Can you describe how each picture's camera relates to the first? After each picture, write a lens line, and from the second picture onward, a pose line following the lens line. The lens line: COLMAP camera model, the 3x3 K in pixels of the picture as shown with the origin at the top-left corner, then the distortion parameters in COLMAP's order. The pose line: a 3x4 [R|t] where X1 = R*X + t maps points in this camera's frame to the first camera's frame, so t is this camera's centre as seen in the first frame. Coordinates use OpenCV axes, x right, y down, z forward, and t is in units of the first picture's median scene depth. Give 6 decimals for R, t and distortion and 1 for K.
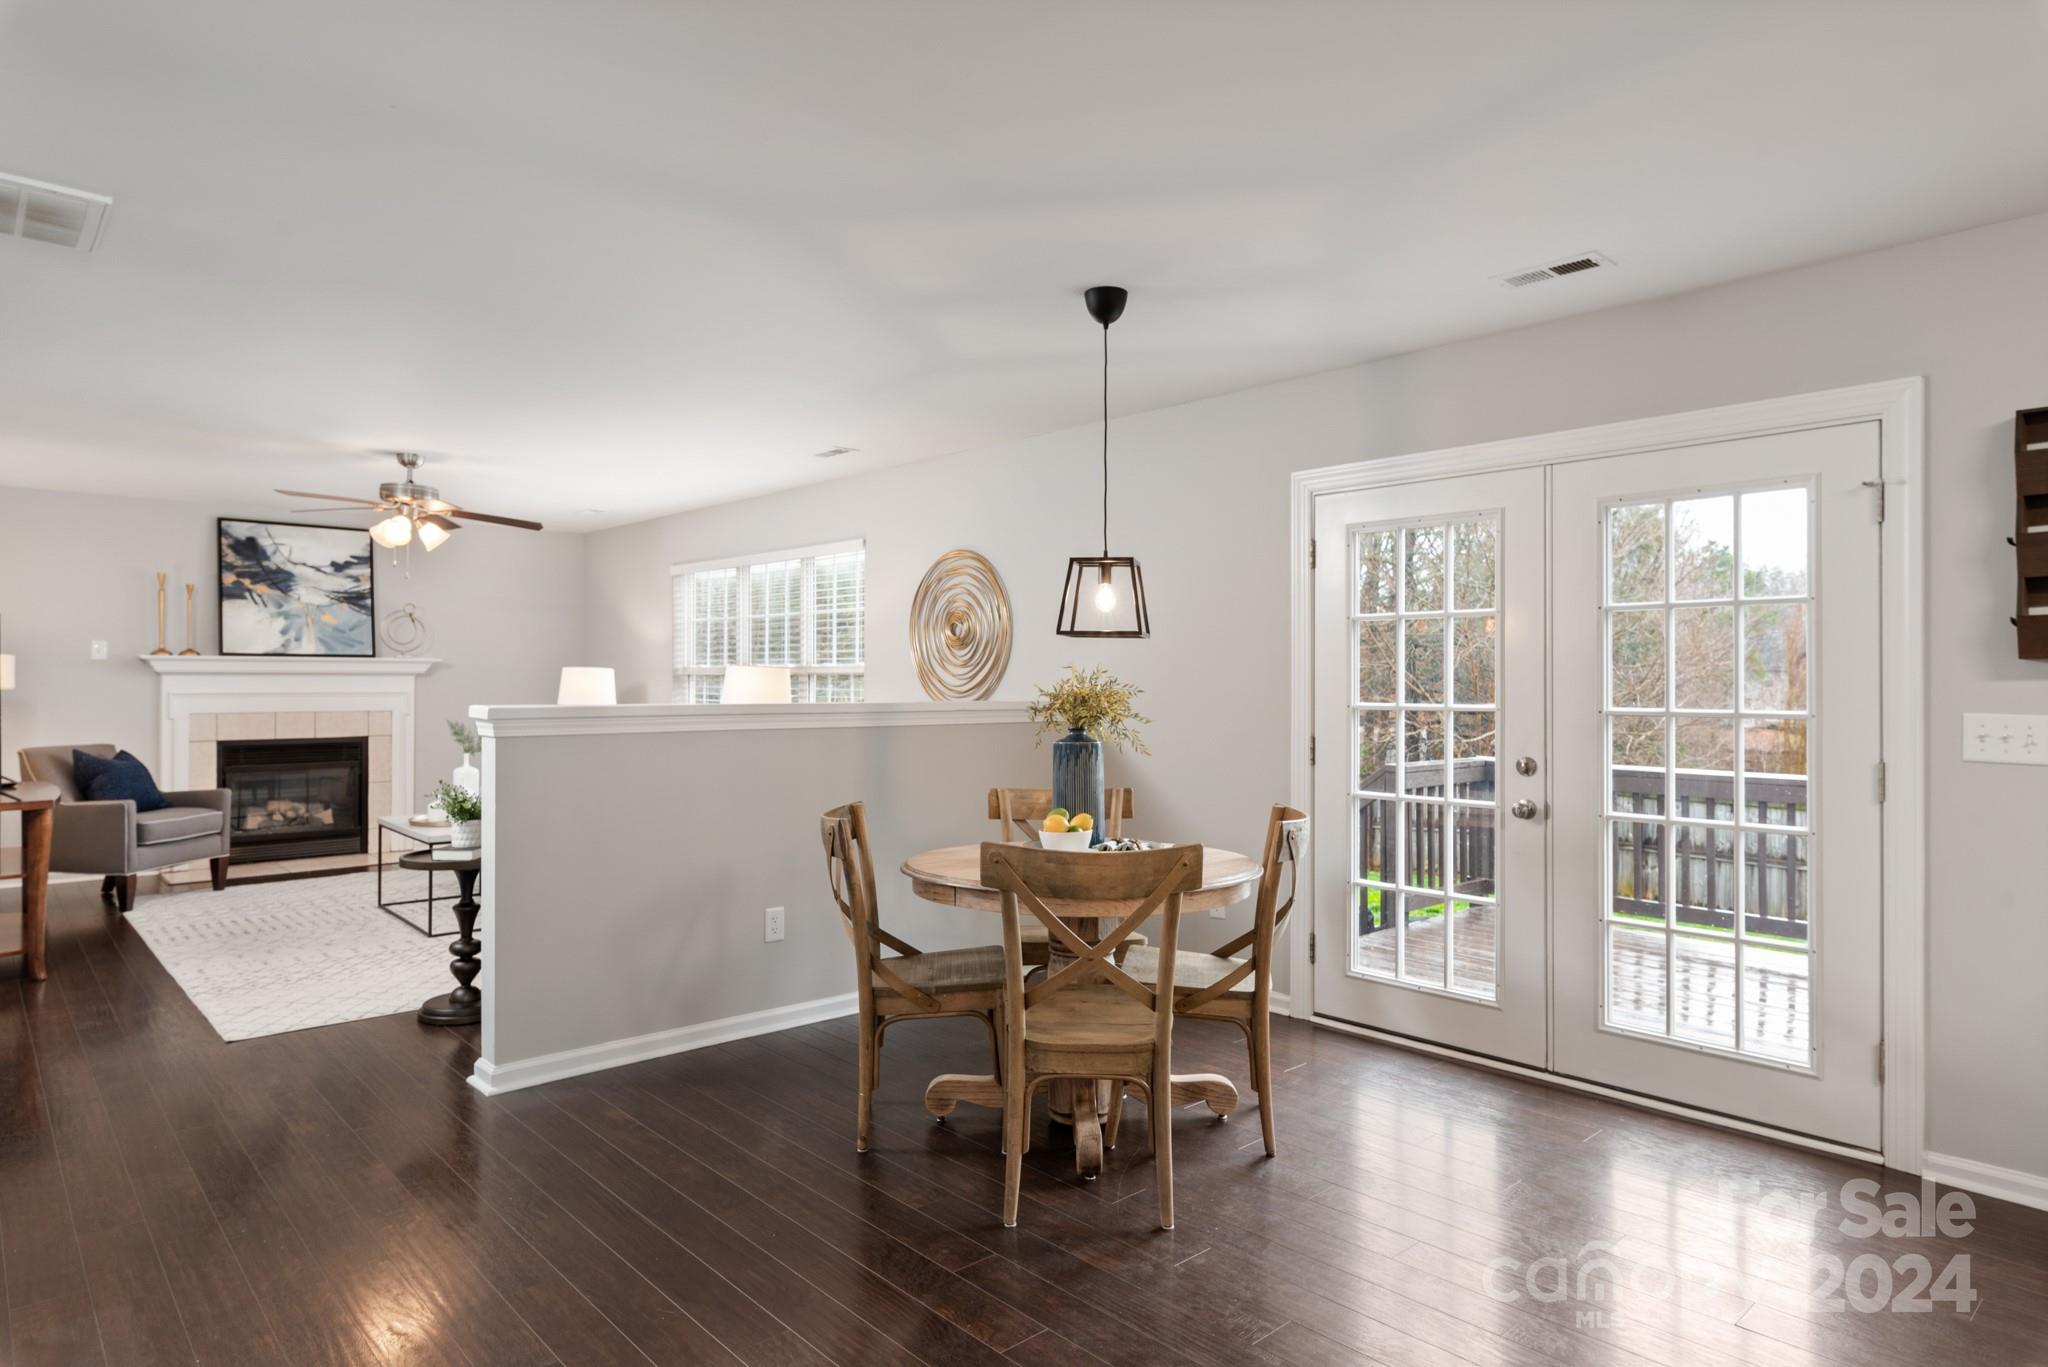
lens RADIAL K [[1153.0, 0, 1007.0], [0, 1153.0, 666.8], [0, 0, 1]] dist [0.008224, -0.003693]
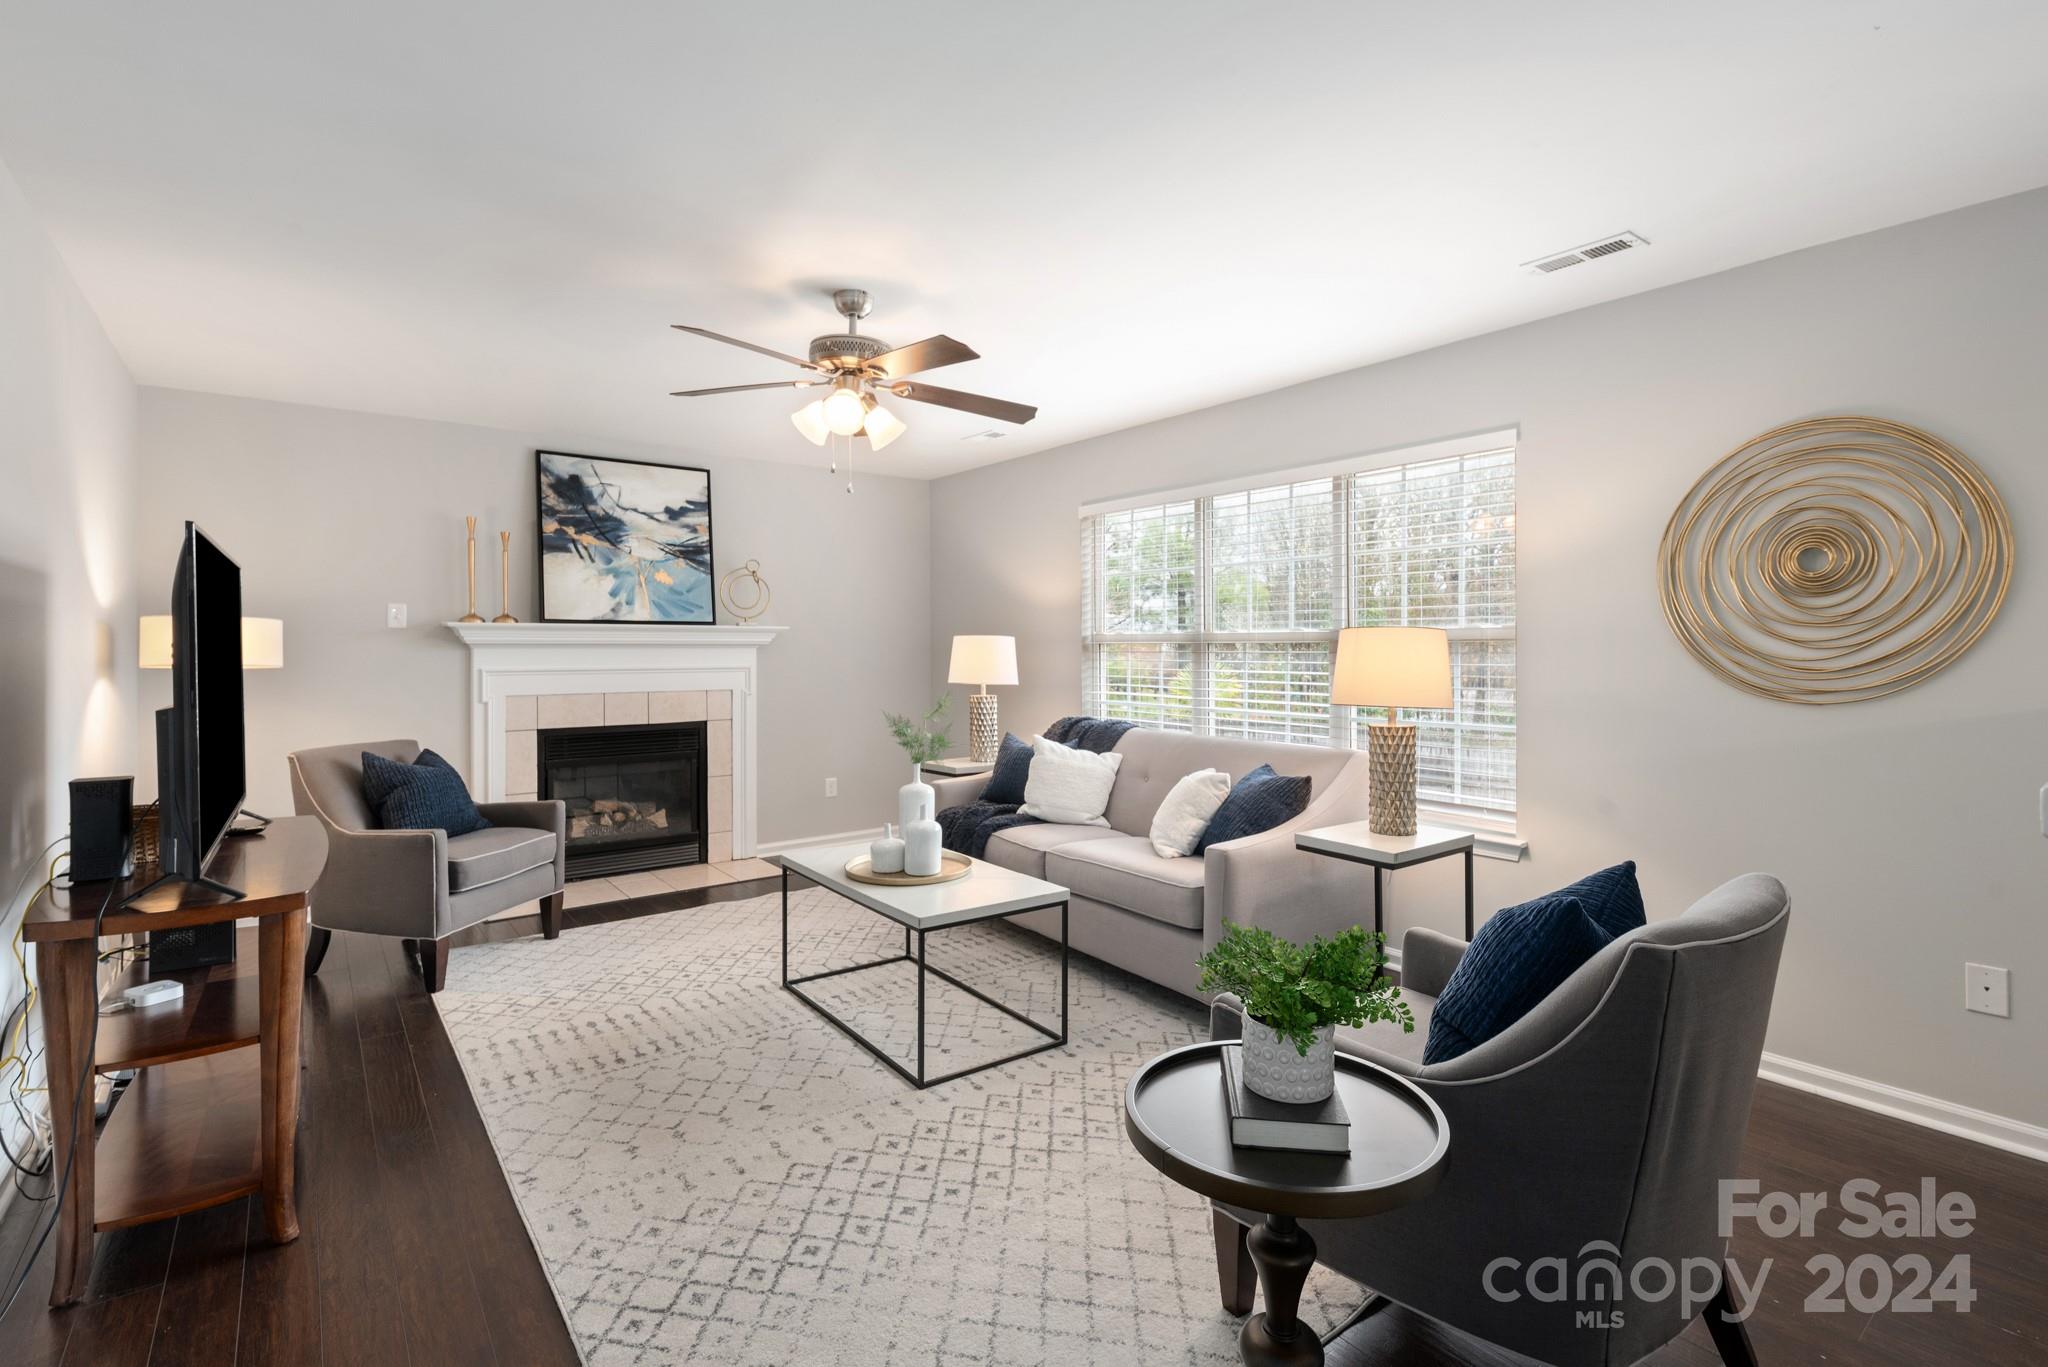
lens RADIAL K [[954.1, 0, 1019.6], [0, 954.1, 646.9], [0, 0, 1]] dist [0.014923, -0.000308]
pose [[0.995459, -0.002870, -0.095149, -0.283390], [0.003675, 0.999959, 0.008280, 0.002647], [0.095121, -0.008592, 0.995429, 0.366938]]
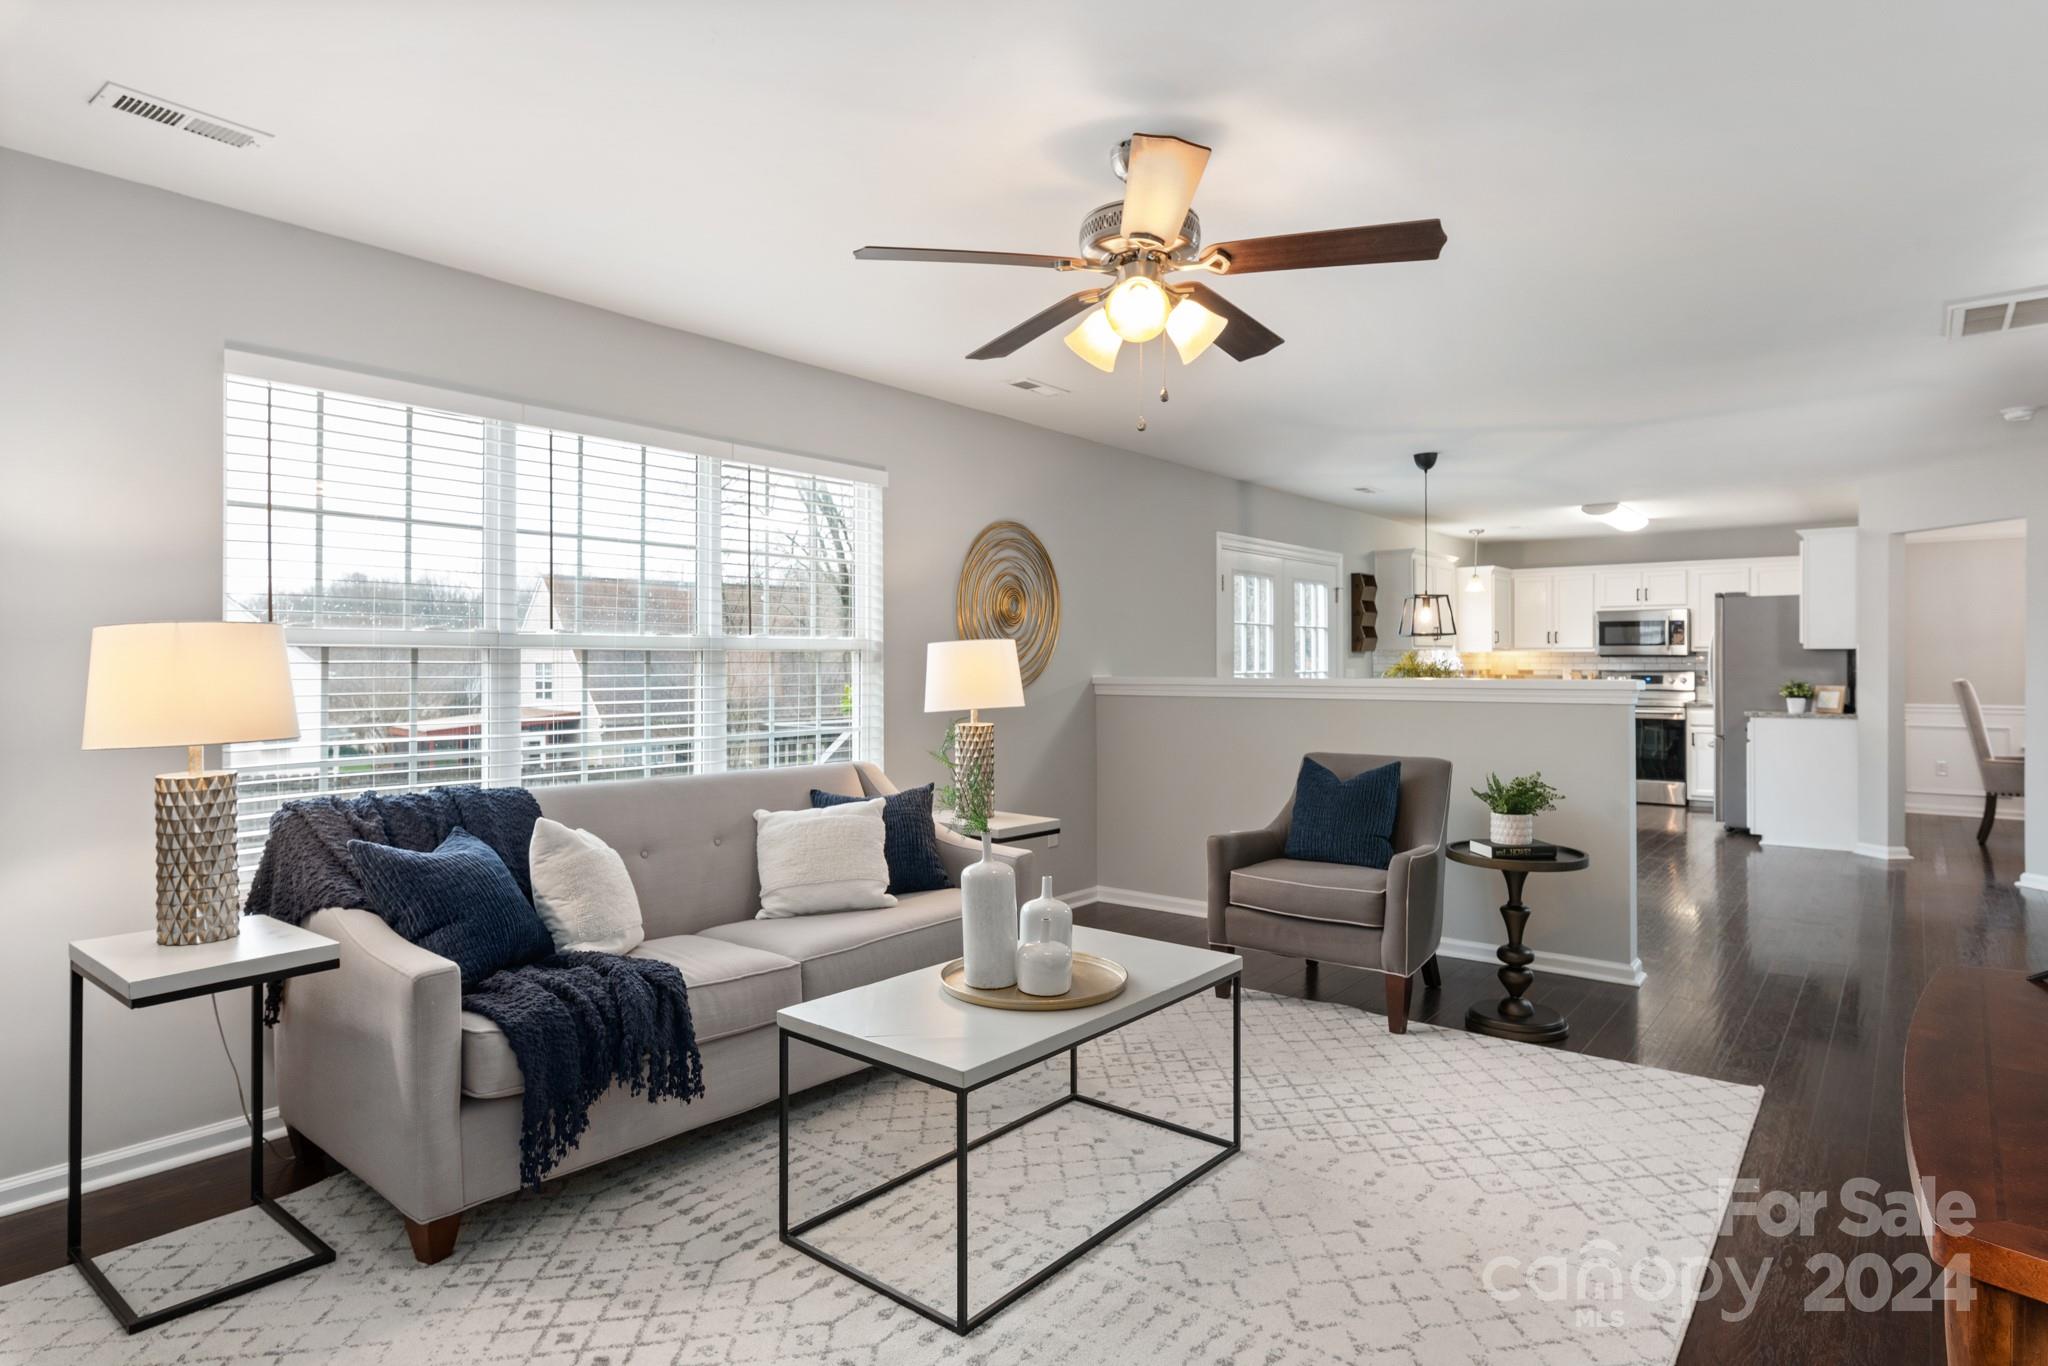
lens RADIAL K [[1153.0, 0, 996.6], [0, 1153.0, 666.1], [0, 0, 1]] dist [0.008224, -0.003693]
pose [[-0.153648, -0.011417, 0.988060, -0.714326], [-0.013411, 0.999865, 0.009468, 0.005326], [-0.988035, -0.011797, -0.153781, 0.849142]]
